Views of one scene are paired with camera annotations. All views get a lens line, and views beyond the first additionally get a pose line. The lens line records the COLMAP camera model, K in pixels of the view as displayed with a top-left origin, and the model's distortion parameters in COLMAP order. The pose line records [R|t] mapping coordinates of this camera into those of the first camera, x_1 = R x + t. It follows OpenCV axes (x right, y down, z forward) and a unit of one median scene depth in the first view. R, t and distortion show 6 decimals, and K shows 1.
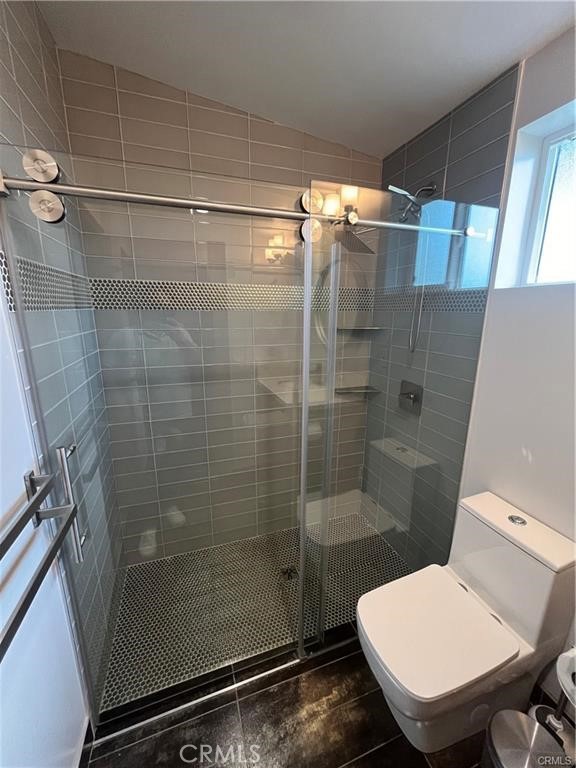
lens RADIAL K [[308.6, 0, 287.3], [0, 308.6, 384.7], [0, 0, 1]] dist [-0.001653, -0.000544]
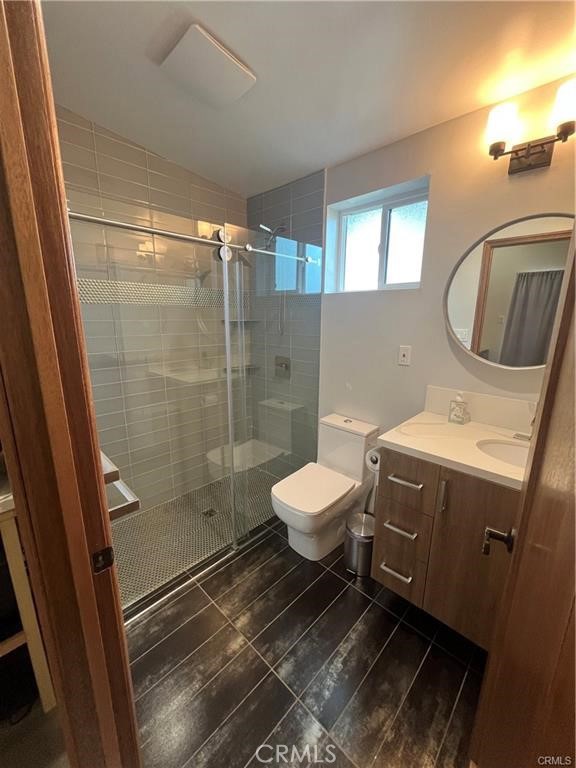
lens RADIAL K [[308.6, 0, 287.3], [0, 308.6, 384.7], [0, 0, 1]] dist [-0.001653, -0.000544]
pose [[0.892921, -0.095308, 0.440009, -0.295127], [0.100717, 0.994853, 0.011103, 0.142764], [-0.438803, 0.034402, 0.897925, -0.404825]]
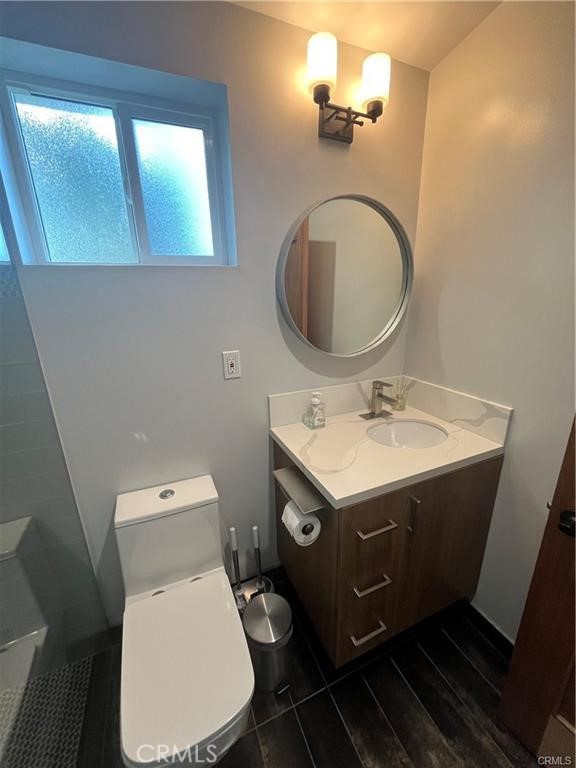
lens RADIAL K [[308.6, 0, 287.3], [0, 308.6, 384.7], [0, 0, 1]] dist [-0.001653, -0.000544]
pose [[-0.074400, -0.284203, 0.955873, -0.155385], [0.255742, 0.921036, 0.293751, -0.090758], [-0.963878, 0.266311, 0.004158, 0.417620]]
